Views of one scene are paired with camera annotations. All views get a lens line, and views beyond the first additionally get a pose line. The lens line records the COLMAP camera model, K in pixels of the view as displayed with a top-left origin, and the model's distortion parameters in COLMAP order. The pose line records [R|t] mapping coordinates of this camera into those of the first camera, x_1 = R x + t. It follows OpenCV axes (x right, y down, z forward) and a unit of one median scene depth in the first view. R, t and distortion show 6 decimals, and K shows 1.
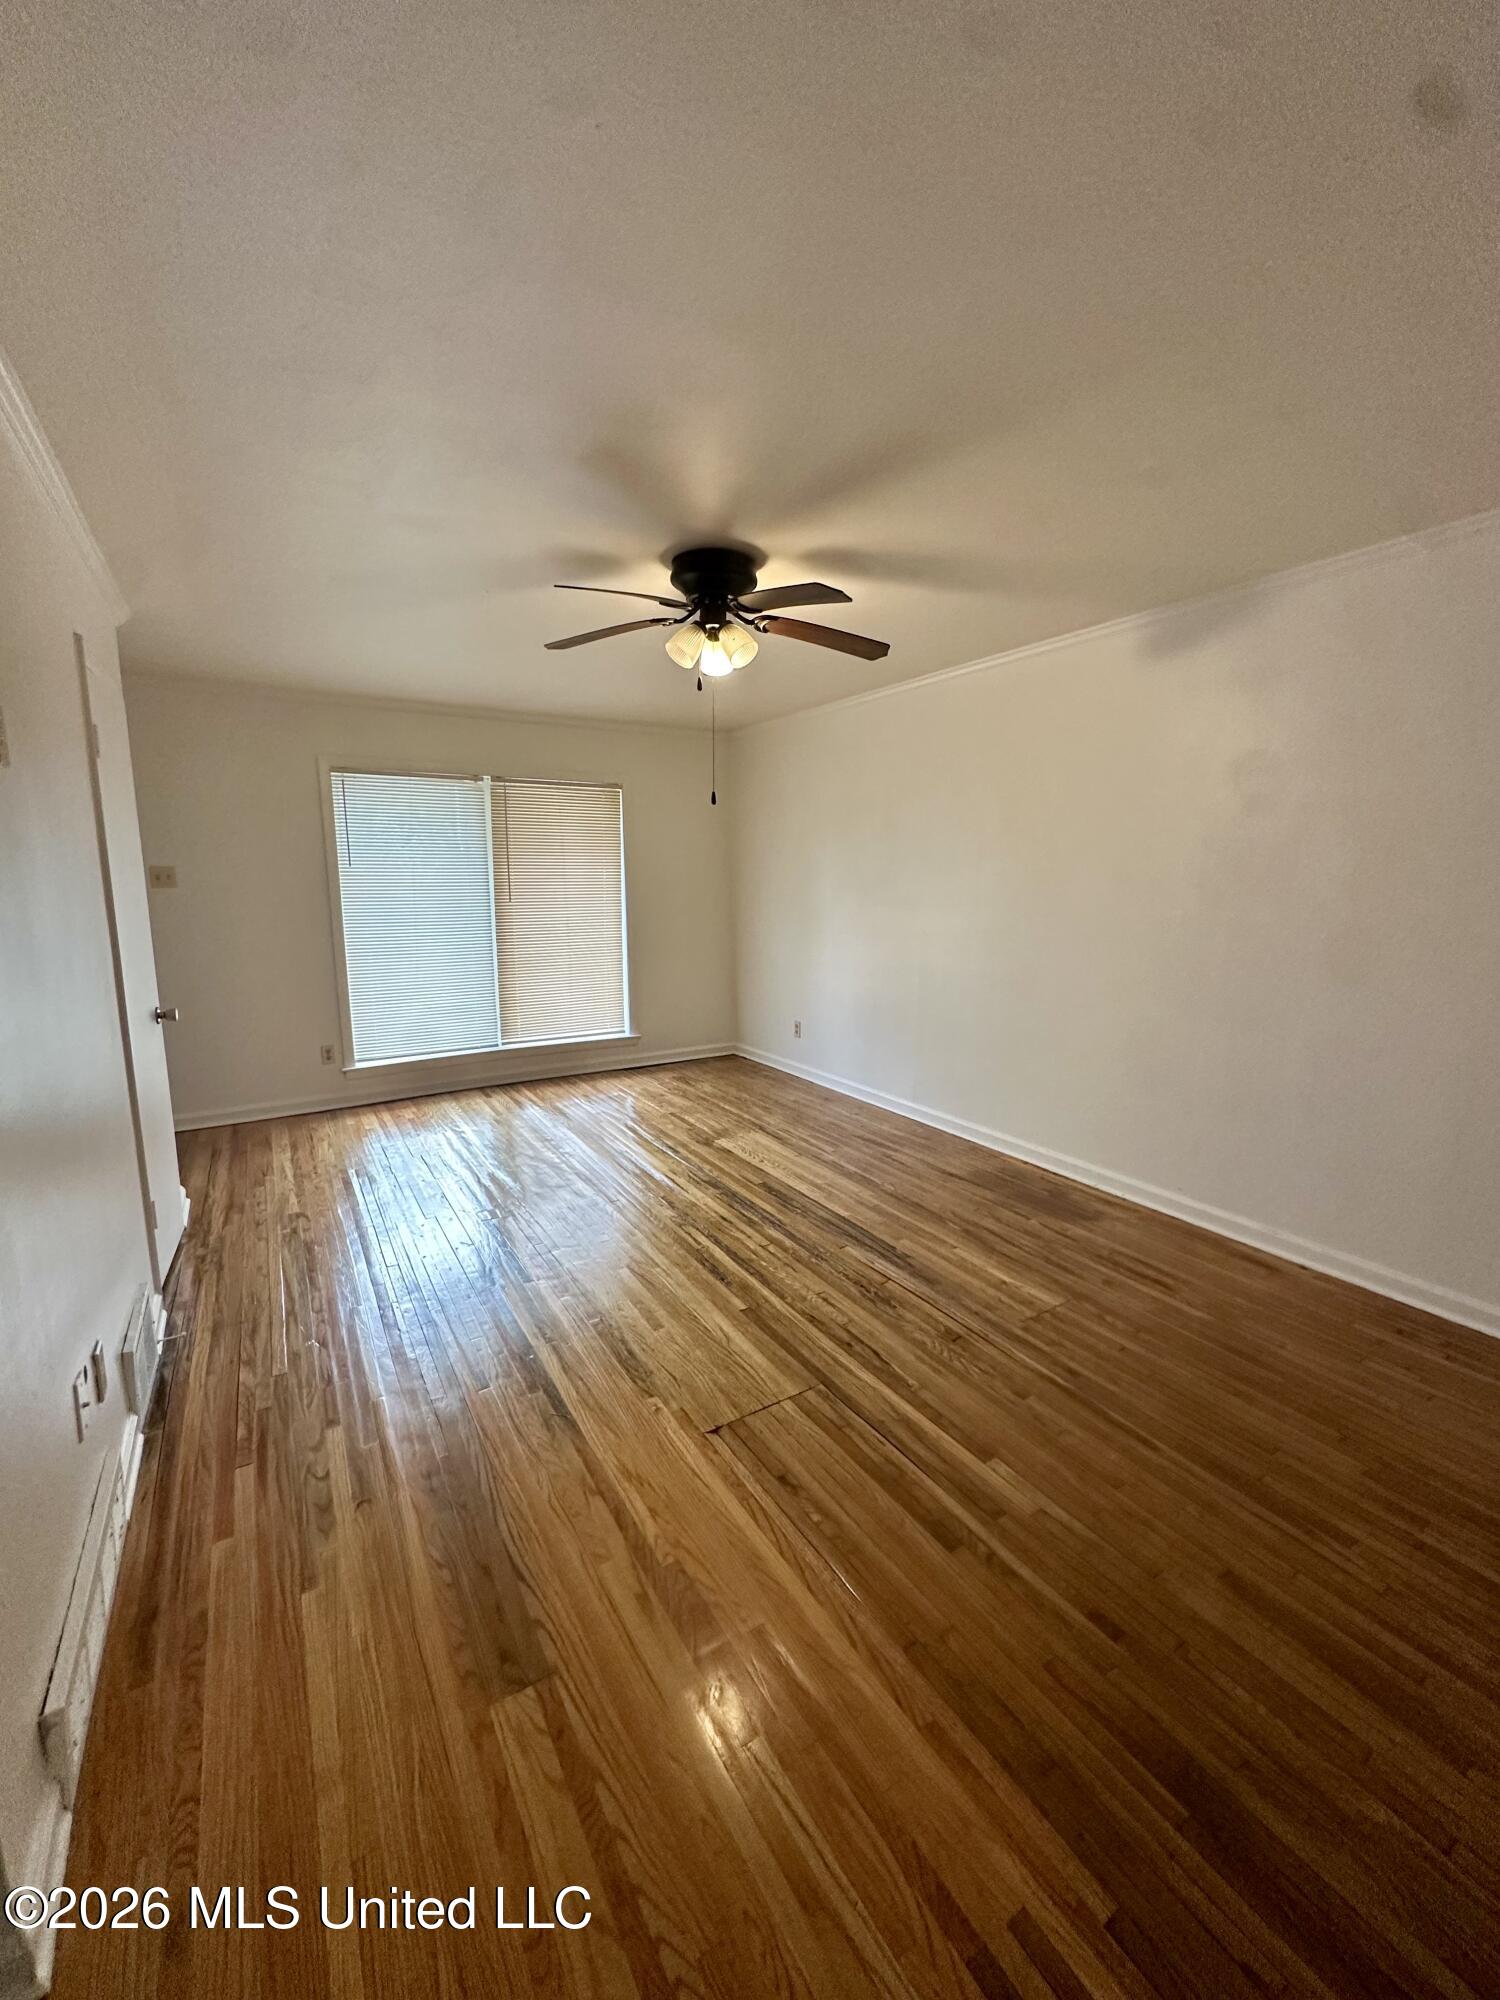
lens RADIAL K [[799.0, 0, 748.7], [0, 799.0, 999.0], [0, 0, 1]] dist [-0.008844, 0.000959]
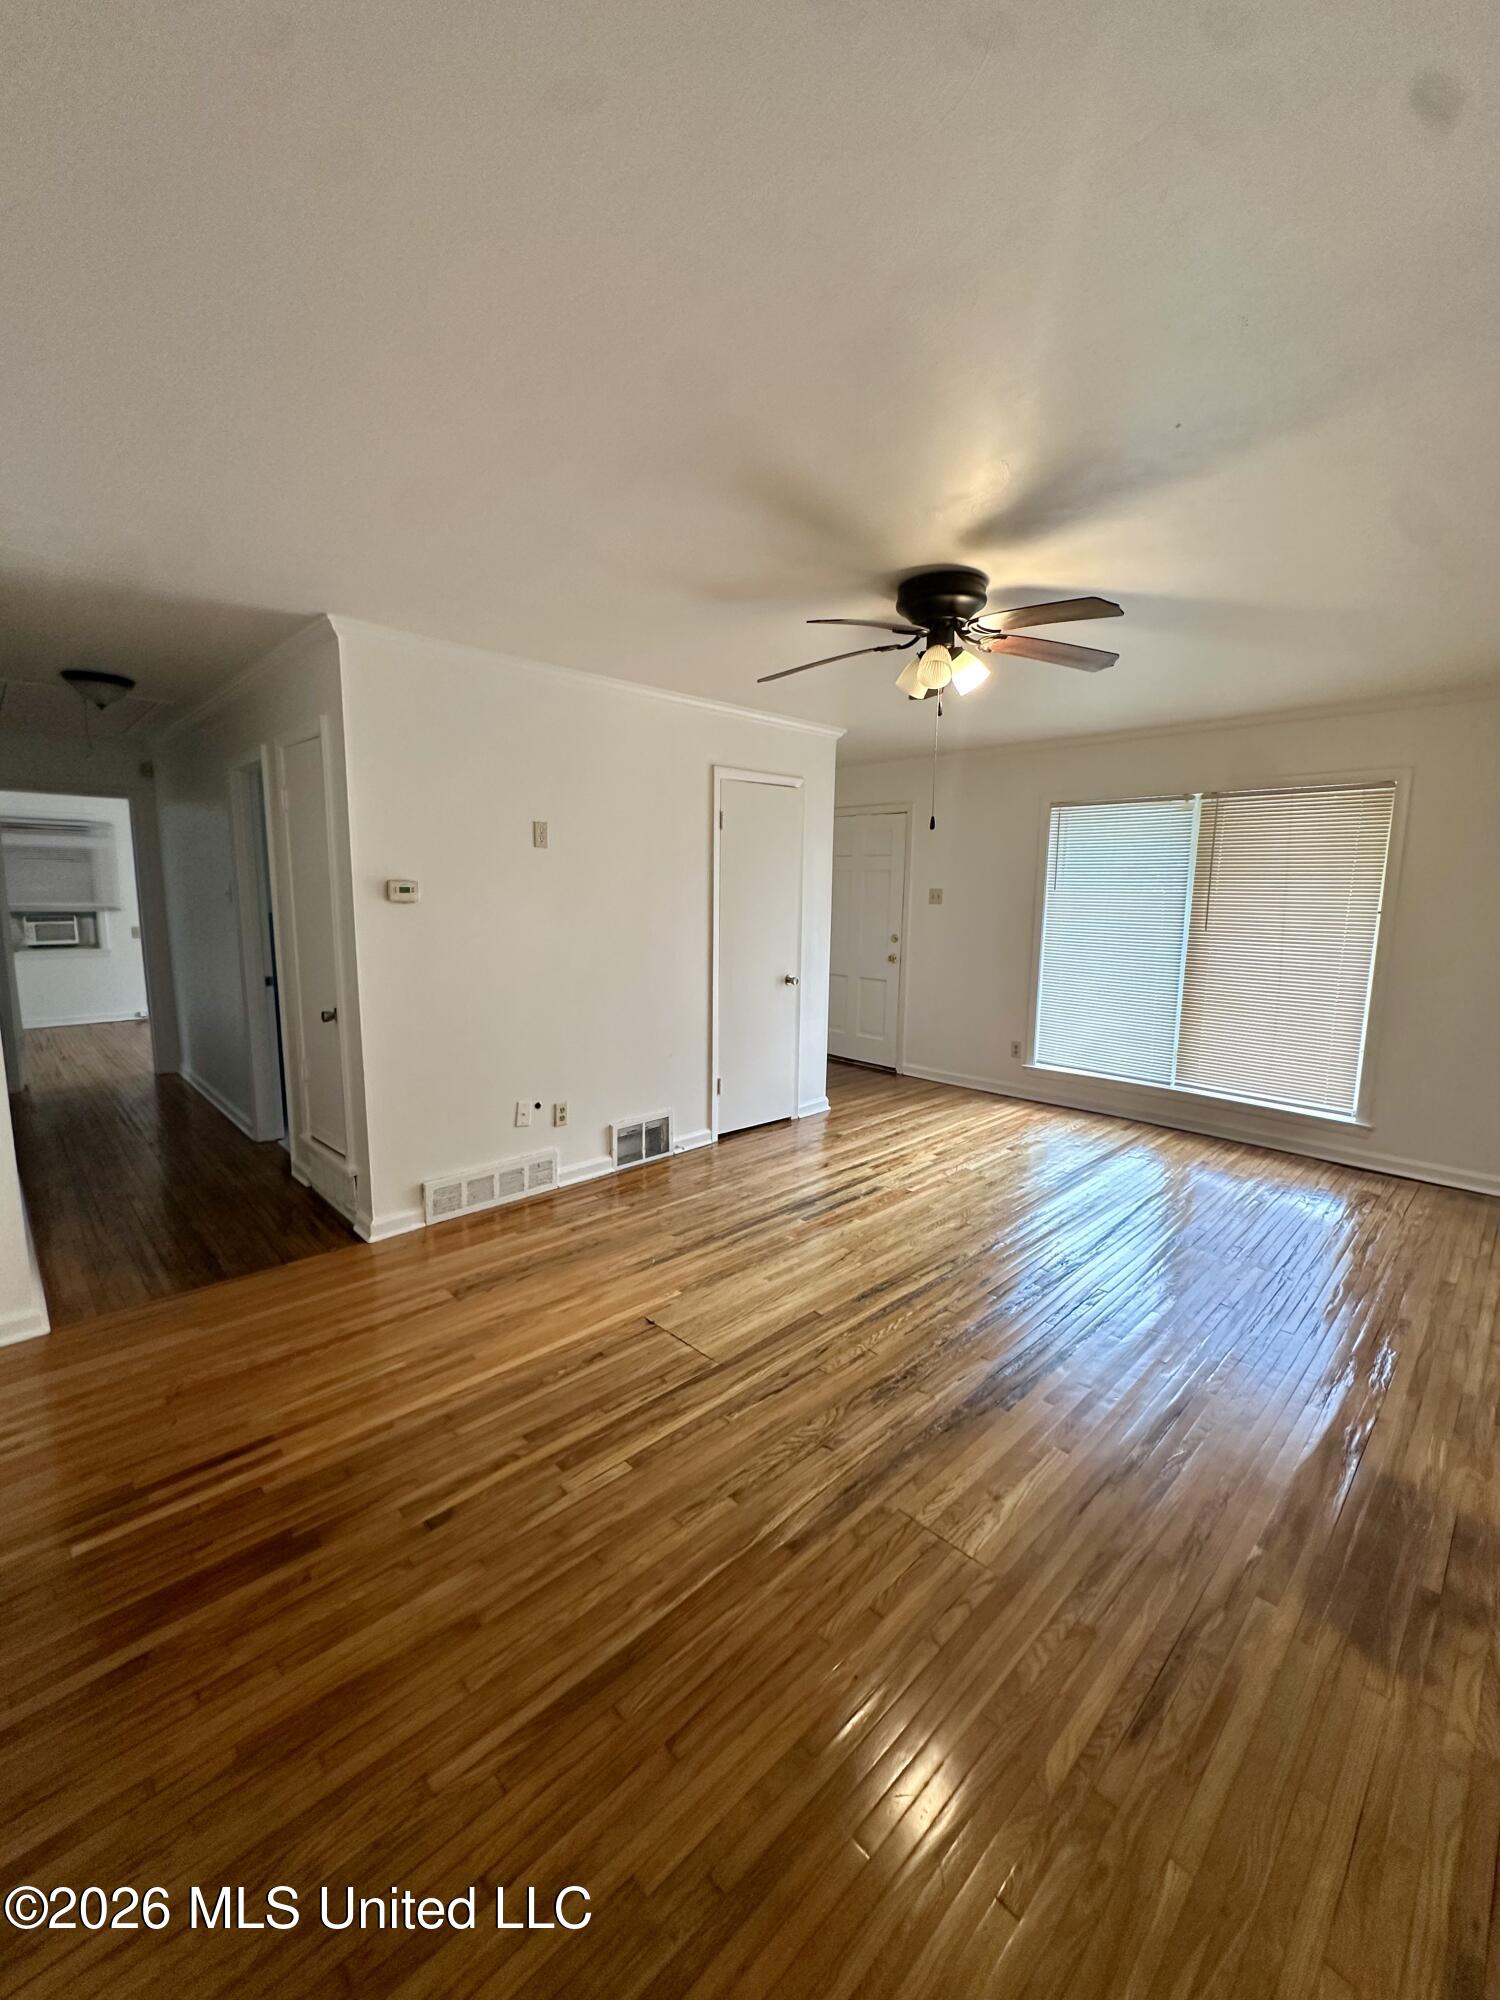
lens RADIAL K [[799.0, 0, 749.4], [0, 799.0, 998.2], [0, 0, 1]] dist [-0.008844, 0.000959]
pose [[0.219887, 0.136828, -0.965882, 0.549902], [-0.164183, 0.981182, 0.101619, -0.064090], [0.961610, 0.136236, 0.238214, 0.360399]]
